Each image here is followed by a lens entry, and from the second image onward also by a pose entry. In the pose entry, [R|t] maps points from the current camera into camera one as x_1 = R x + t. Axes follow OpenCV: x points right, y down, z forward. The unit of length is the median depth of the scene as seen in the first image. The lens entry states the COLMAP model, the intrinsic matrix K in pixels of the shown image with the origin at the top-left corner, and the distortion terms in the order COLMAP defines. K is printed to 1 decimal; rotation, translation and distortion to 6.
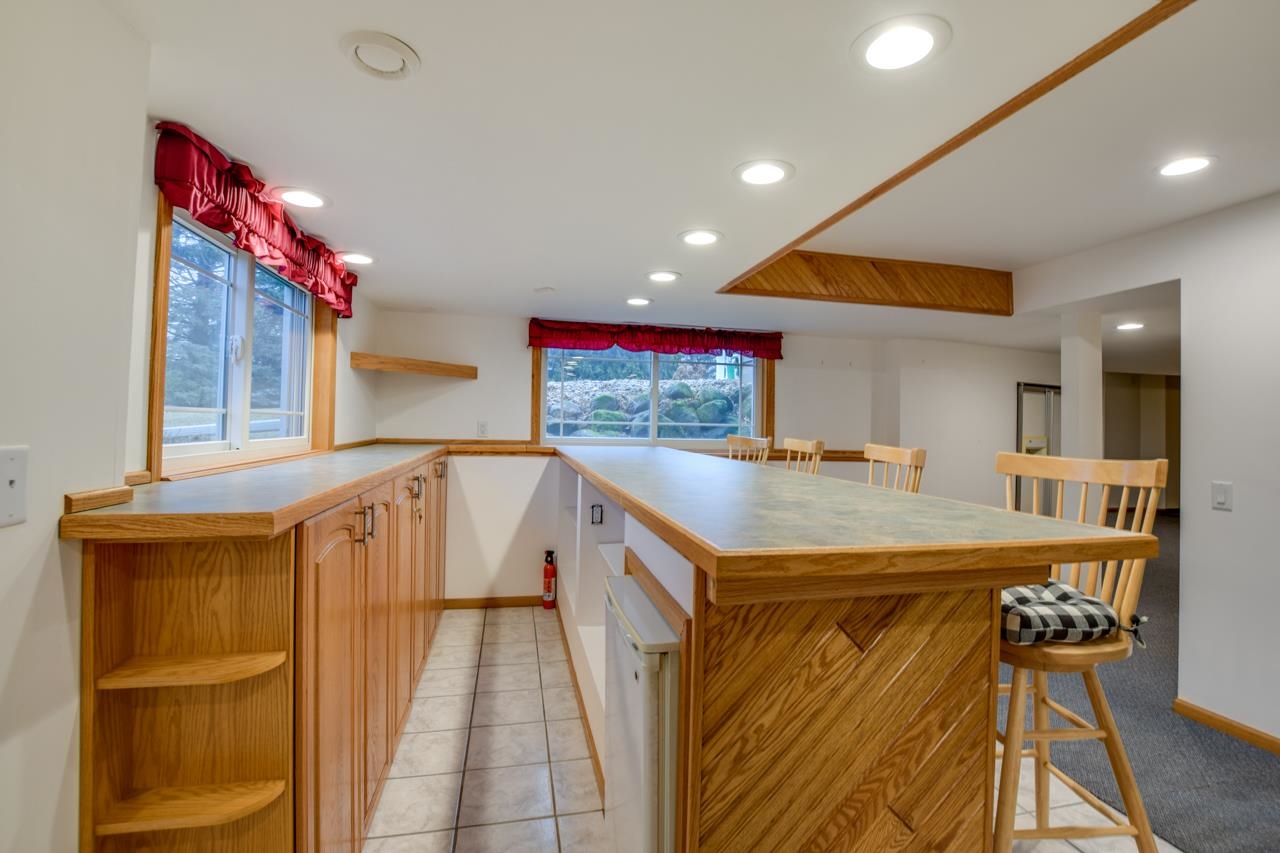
lens RADIAL K [[566.8, 0, 638.7], [0, 566.8, 410.7], [0, 0, 1]] dist [-0.024873, 0.000368]
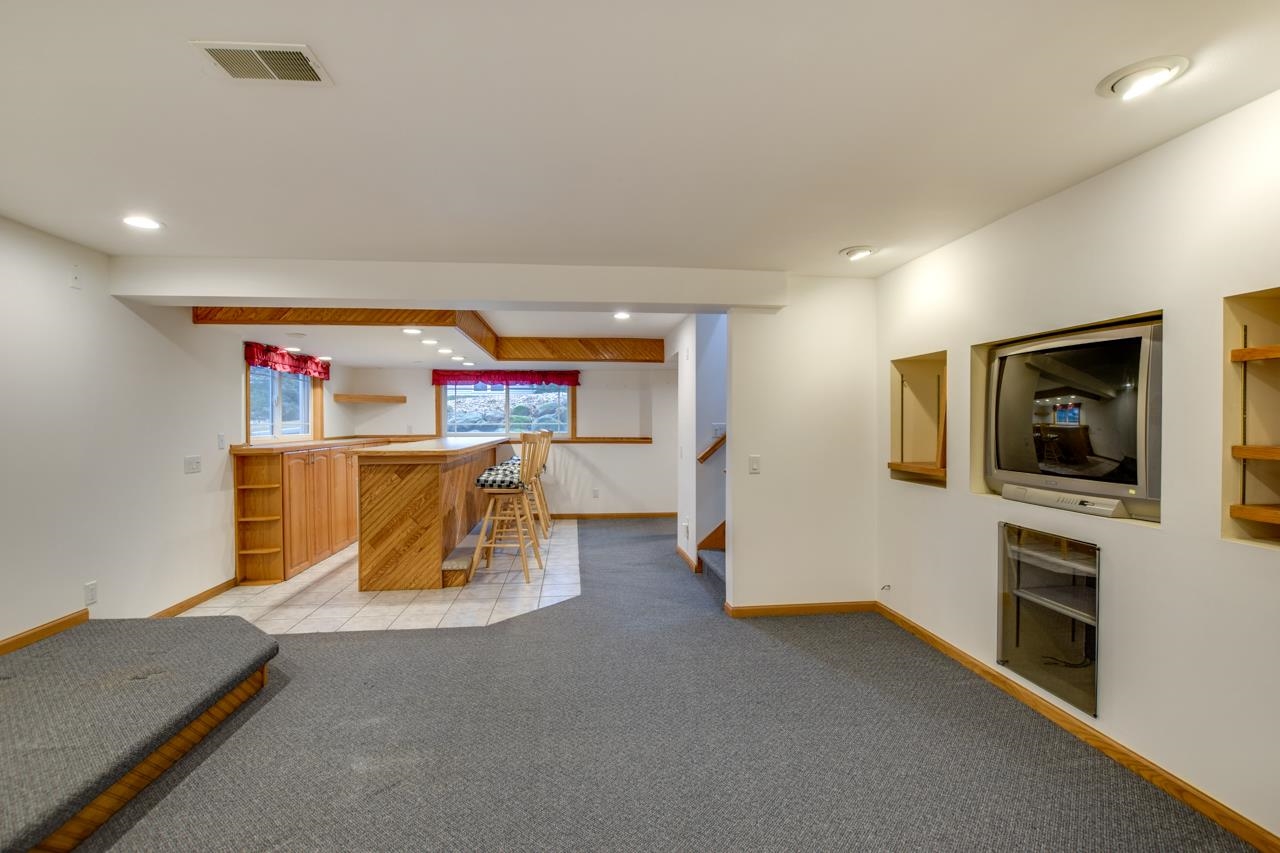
lens RADIAL K [[566.8, 0, 641.3], [0, 566.8, 424.7], [0, 0, 1]] dist [-0.024873, 0.000368]
pose [[0.993841, -0.023856, -0.108213, 0.870333], [0.026709, 0.999331, 0.024989, -0.012076], [0.107544, -0.027725, 0.993814, -0.987213]]
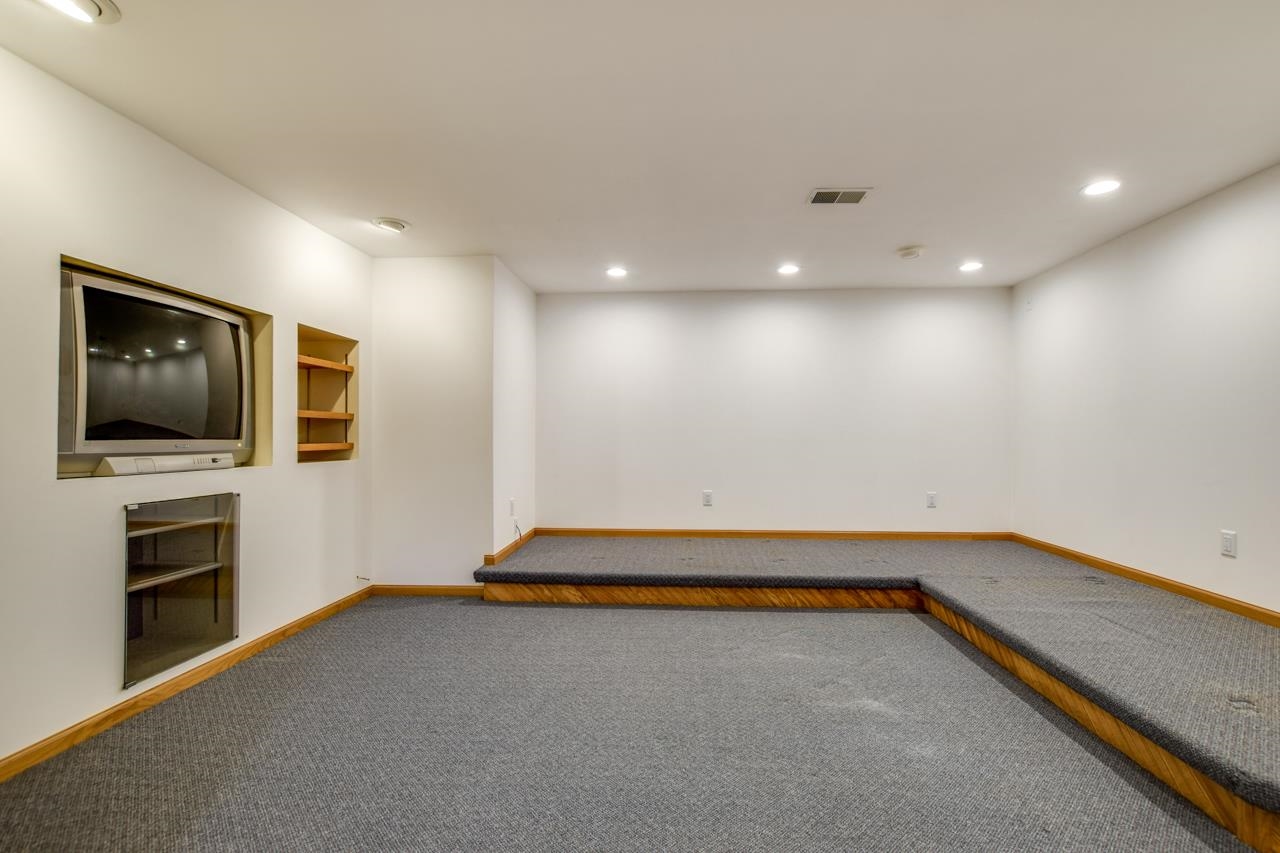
lens RADIAL K [[566.8, 0, 662.9], [0, 566.8, 437.2], [0, 0, 1]] dist [-0.024873, 0.000368]
pose [[-0.963324, -0.018665, 0.267691, 0.523656], [-0.023070, 0.999645, -0.013321, 0.085064], [-0.267347, -0.019008, -0.963413, 0.390982]]
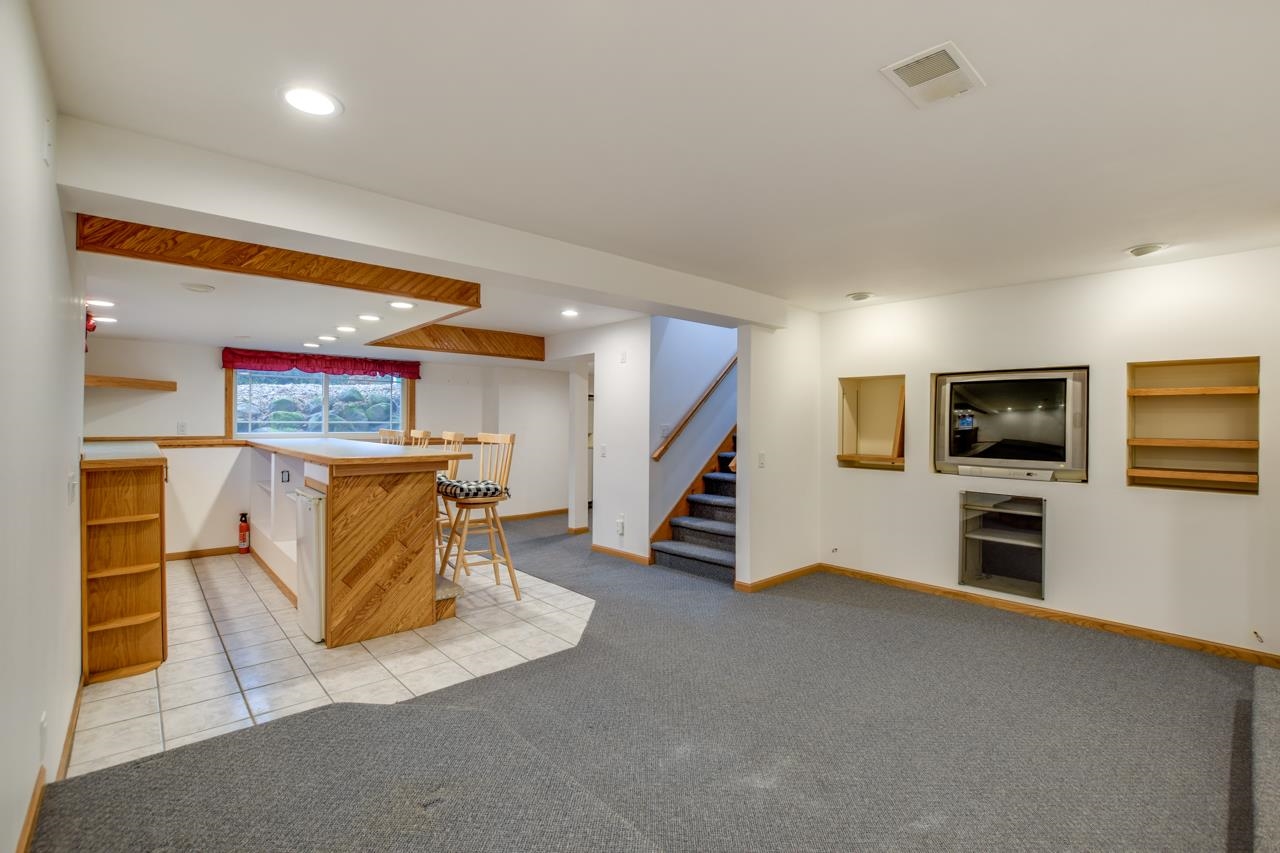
lens RADIAL K [[566.8, 0, 635.5], [0, 566.8, 418.6], [0, 0, 1]] dist [-0.024873, 0.000368]
pose [[0.871113, -0.011478, 0.490948, 0.014678], [-0.000024, 0.999726, 0.023415, -0.027091], [-0.491082, -0.020409, 0.870874, -0.847403]]
